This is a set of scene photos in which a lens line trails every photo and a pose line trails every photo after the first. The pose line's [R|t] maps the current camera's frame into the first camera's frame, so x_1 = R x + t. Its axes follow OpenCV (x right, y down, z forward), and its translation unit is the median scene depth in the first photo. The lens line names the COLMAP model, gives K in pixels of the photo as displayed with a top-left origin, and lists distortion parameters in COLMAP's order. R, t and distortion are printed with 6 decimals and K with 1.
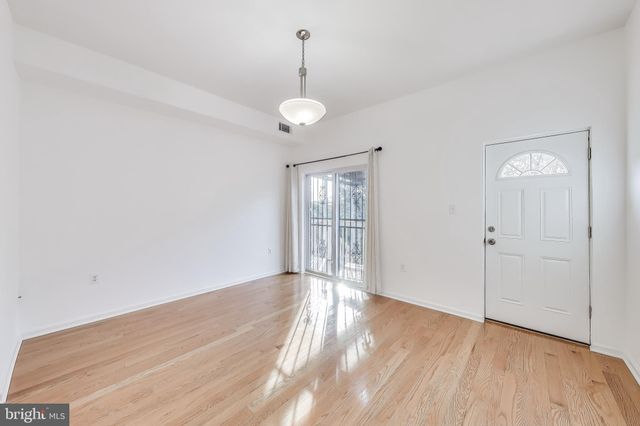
lens RADIAL K [[235.6, 0, 320.1], [0, 235.6, 210.7], [0, 0, 1]] dist [0.002517, 0.000146]
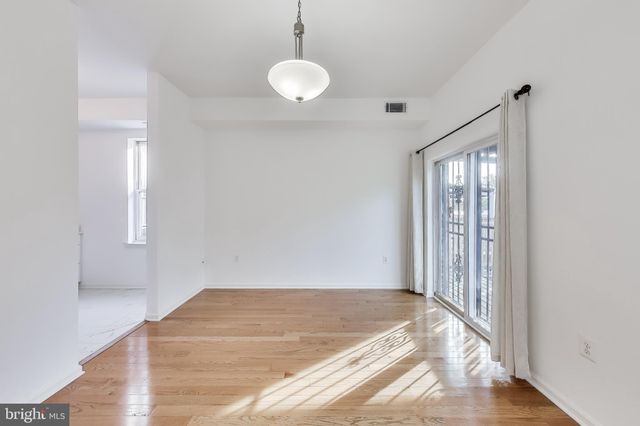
lens RADIAL K [[235.6, 0, 321.0], [0, 235.6, 207.7], [0, 0, 1]] dist [0.002517, 0.000146]
pose [[0.657115, -0.003753, -0.753781, 0.422623], [-0.007337, 0.999908, -0.011375, -0.002546], [0.753755, 0.013005, 0.657027, 0.423232]]
